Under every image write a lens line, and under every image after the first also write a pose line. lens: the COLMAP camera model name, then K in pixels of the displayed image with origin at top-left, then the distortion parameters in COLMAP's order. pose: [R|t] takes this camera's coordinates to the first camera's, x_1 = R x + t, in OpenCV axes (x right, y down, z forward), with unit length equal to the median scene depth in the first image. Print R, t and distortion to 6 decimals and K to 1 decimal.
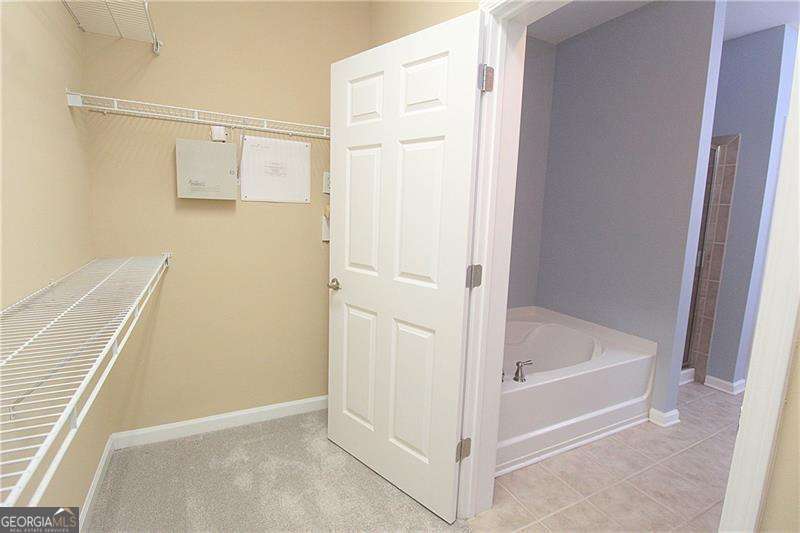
lens RADIAL K [[376.9, 0, 404.8], [0, 376.9, 258.5], [0, 0, 1]] dist [-0.017271, -0.000451]
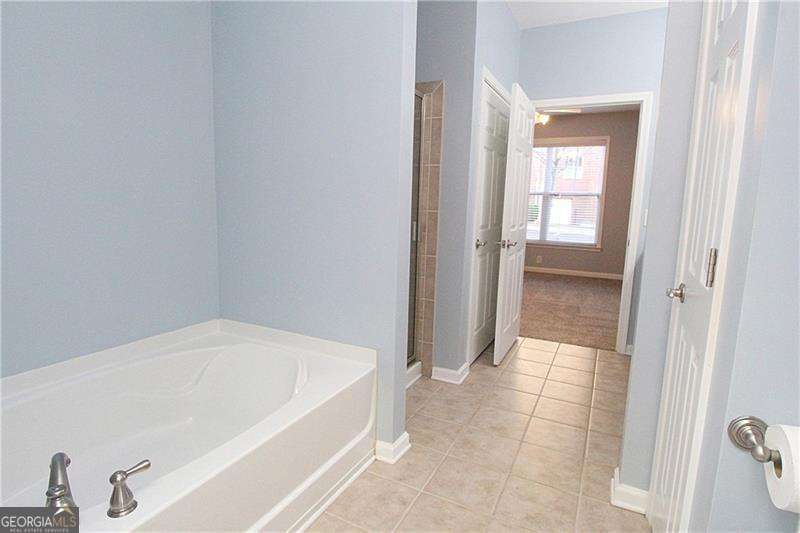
lens RADIAL K [[409.1, 0, 397.2], [0, 409.1, 256.7], [0, 0, 1]] dist [-0.009715, -0.001359]
pose [[0.813237, -0.090645, 0.574830, 0.245004], [0.075959, 0.995878, 0.049576, 0.009830], [-0.576954, 0.003347, 0.816769, 0.299889]]
